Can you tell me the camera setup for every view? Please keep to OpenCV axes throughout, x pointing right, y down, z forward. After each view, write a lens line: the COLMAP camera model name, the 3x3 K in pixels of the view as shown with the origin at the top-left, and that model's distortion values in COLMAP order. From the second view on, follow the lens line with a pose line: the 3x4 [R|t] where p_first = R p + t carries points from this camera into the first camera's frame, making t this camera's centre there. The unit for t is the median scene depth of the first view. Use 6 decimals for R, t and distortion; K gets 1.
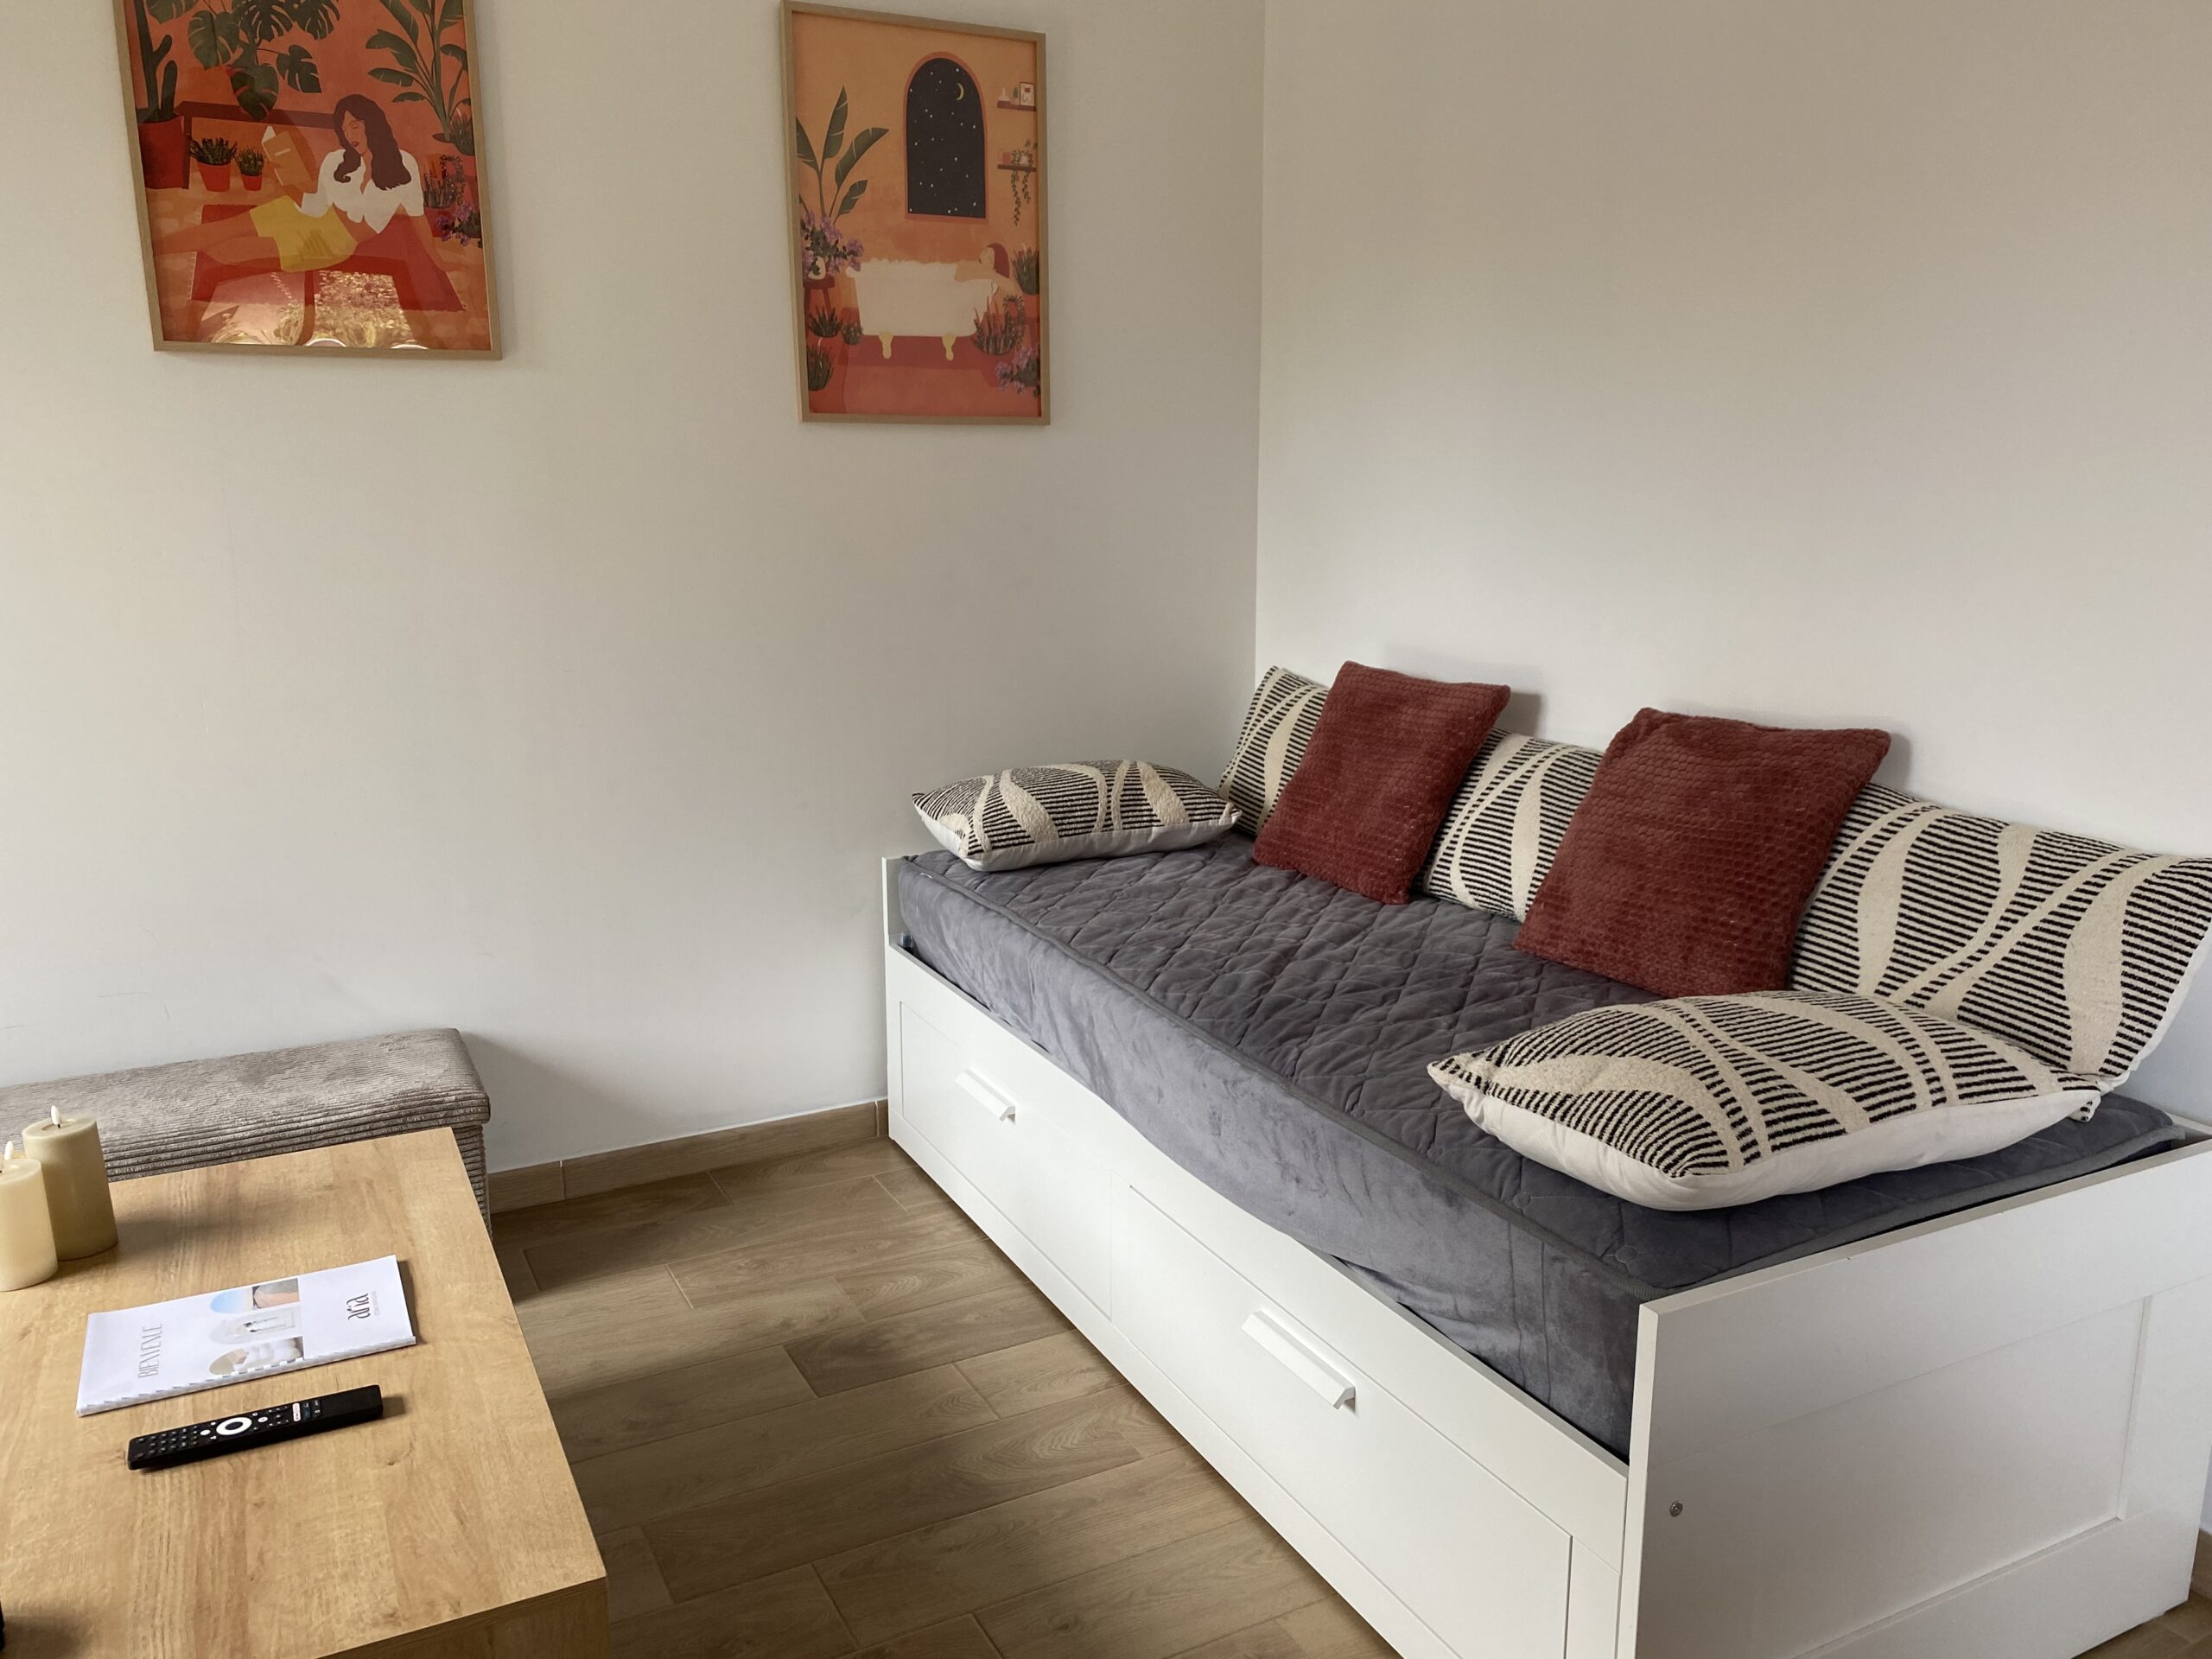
lens RADIAL K [[1677.5, 0, 1116.0], [0, 1677.5, 820.2], [0, 0, 1]] dist [0.051441, -0.054080]
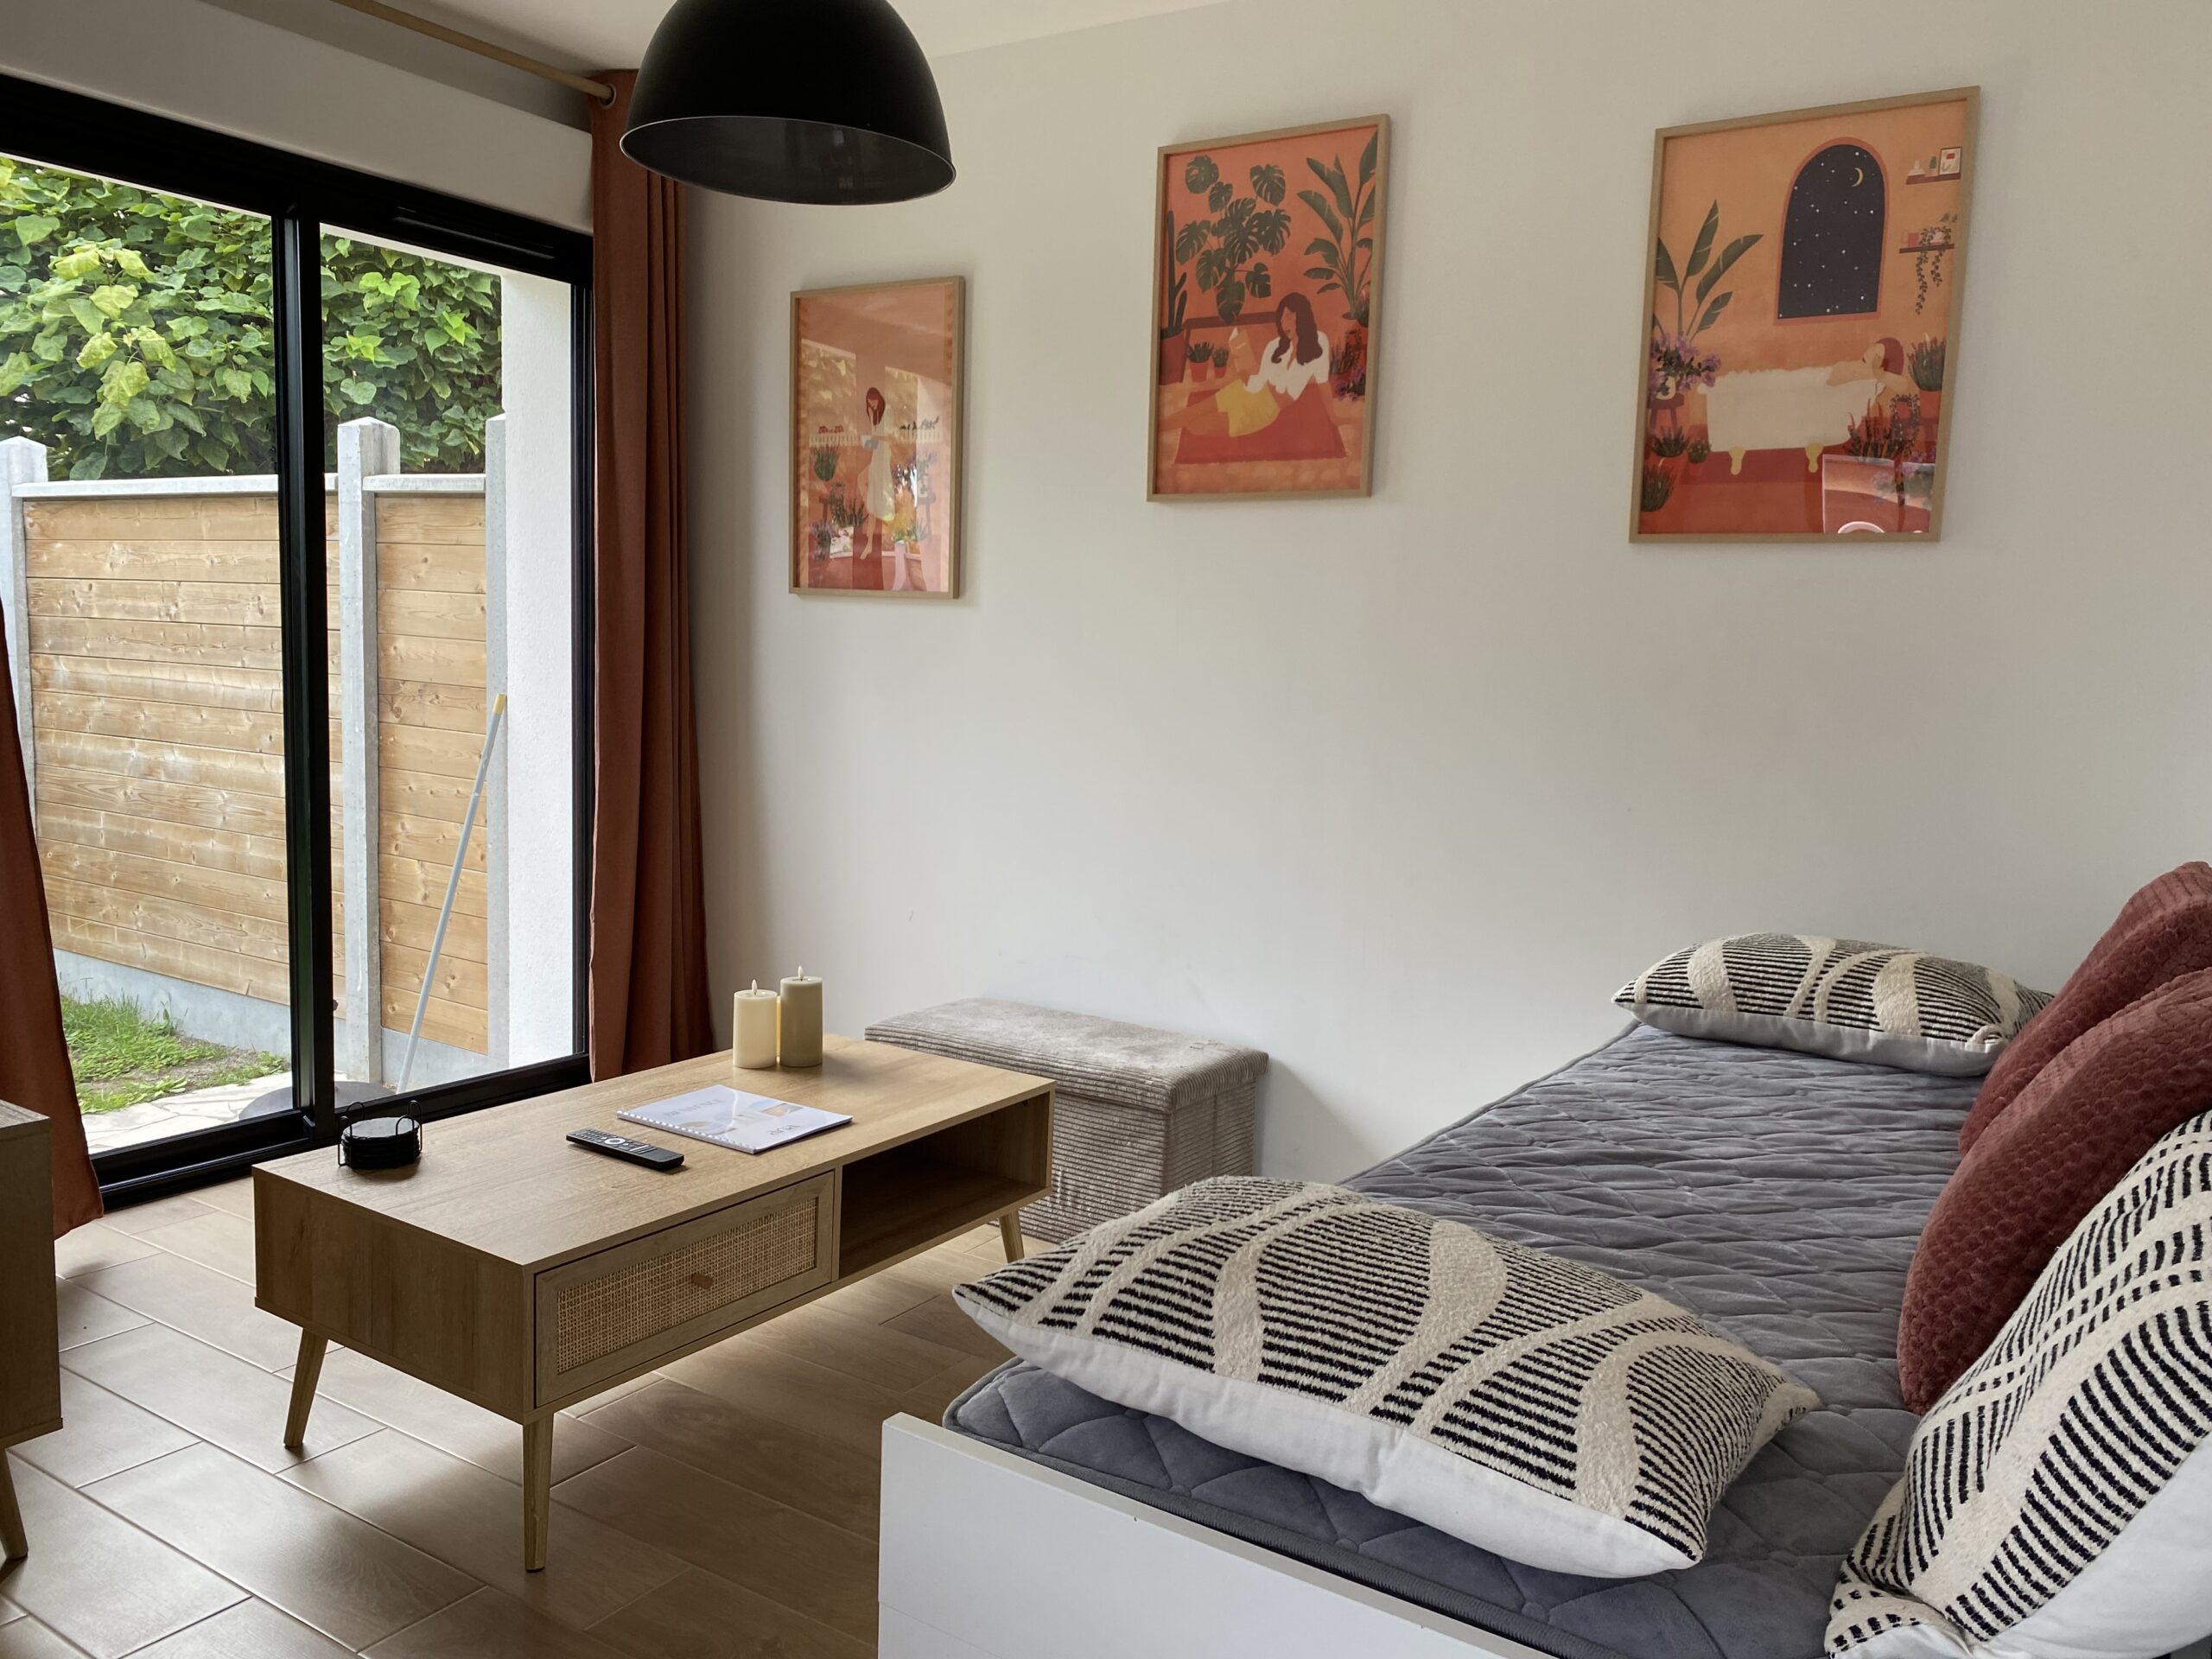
lens RADIAL K [[1679.4, 0, 1145.6], [0, 1679.4, 868.3], [0, 0, 1]] dist [0.038064, -0.066276]
pose [[0.494792, 0.139291, -0.857776, 0.582850], [-0.208460, 0.977275, 0.038449, -0.033256], [0.843638, 0.159788, 0.512584, 0.310692]]
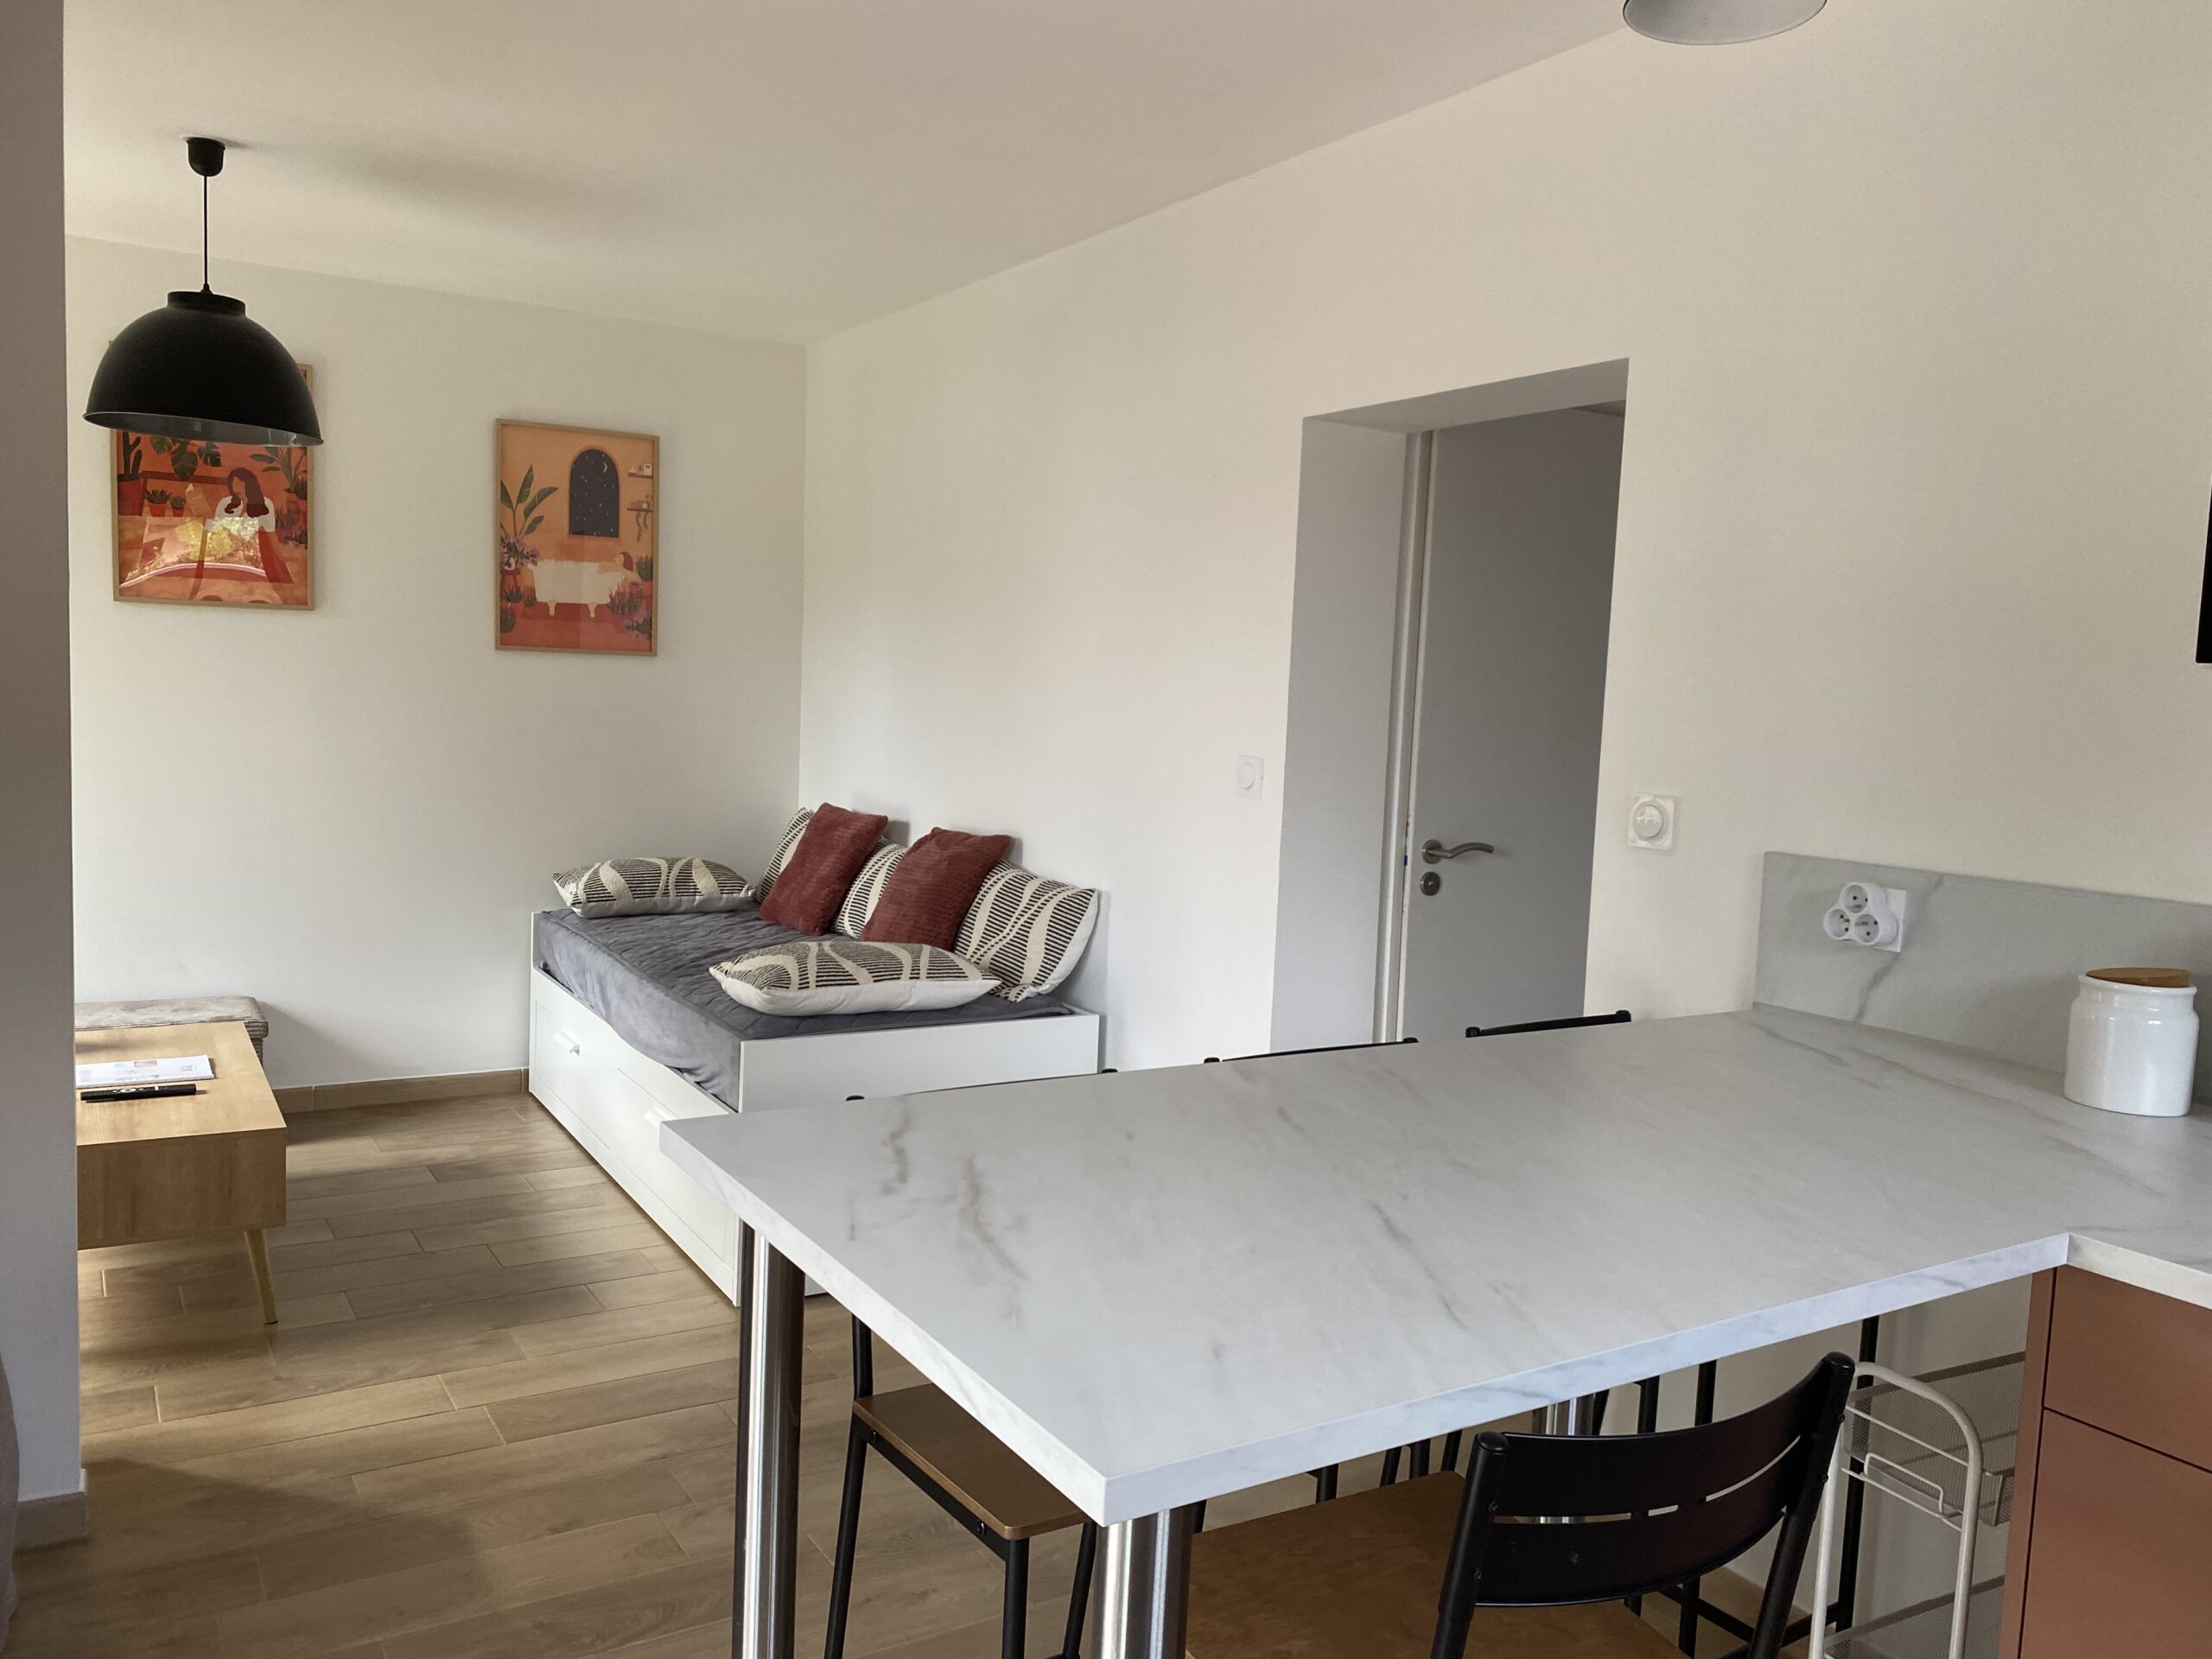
lens RADIAL K [[1699.8, 0, 1106.0], [0, 1699.8, 829.5], [0, 0, 1]] dist [0.027988, -0.007528]
pose [[0.997202, 0.038269, 0.064216, 0.348805], [-0.030643, 0.992799, -0.115810, 0.133080], [-0.068185, 0.113518, 0.991193, -0.783911]]
